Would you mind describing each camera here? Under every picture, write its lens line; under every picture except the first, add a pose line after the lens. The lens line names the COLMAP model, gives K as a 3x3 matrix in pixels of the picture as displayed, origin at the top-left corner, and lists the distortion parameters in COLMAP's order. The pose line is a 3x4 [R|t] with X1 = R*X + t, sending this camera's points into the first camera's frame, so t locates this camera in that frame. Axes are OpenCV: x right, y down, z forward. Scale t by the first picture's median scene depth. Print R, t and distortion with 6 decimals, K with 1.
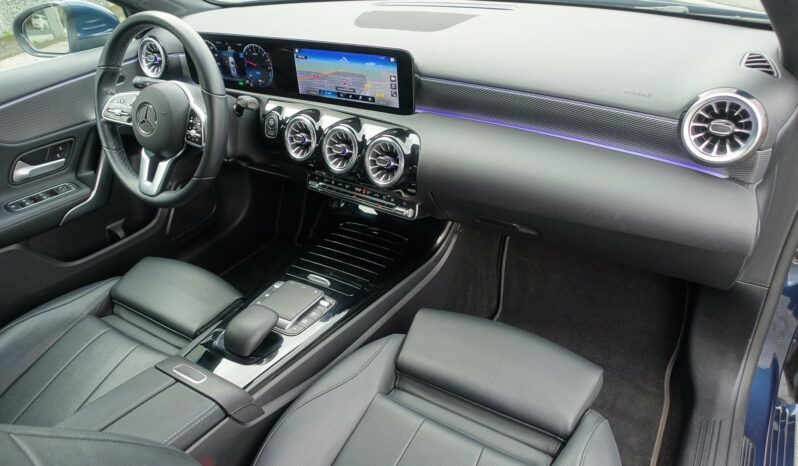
lens RADIAL K [[547.5, 0, 401.7], [0, 547.5, 230.5], [0, 0, 1]] dist [-0.006957, 0.006571]
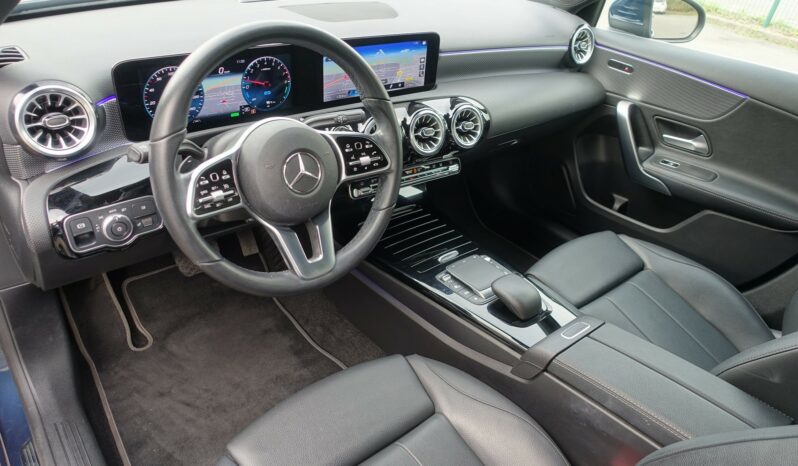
lens RADIAL K [[547.5, 0, 403.2], [0, 547.5, 228.9], [0, 0, 1]] dist [-0.006957, 0.006571]
pose [[0.303128, -0.415133, 0.857775, -1.068925], [0.402609, 0.871636, 0.279564, -0.288528], [-0.863724, 0.260604, 0.431353, 0.606432]]
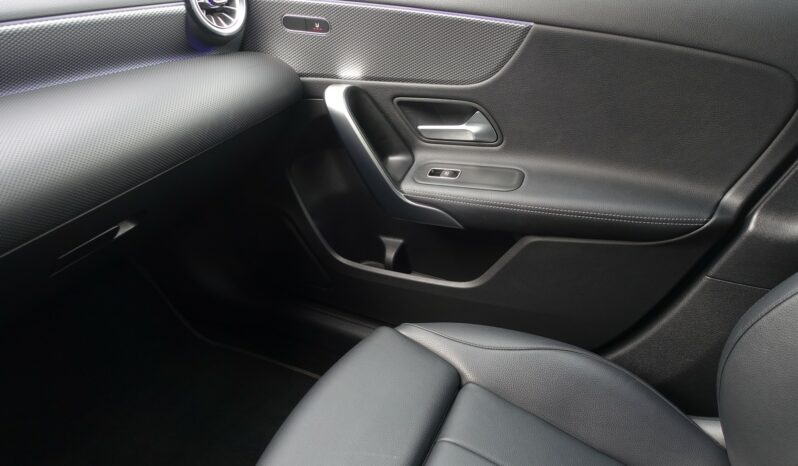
lens RADIAL K [[547.5, 0, 404.7], [0, 547.5, 231.0], [0, 0, 1]] dist [-0.006957, 0.006571]
pose [[-0.118293, -0.431144, 0.894495, -0.349791], [0.551511, 0.720573, 0.420249, -0.077123], [-0.825737, 0.543037, 0.152542, 0.550795]]
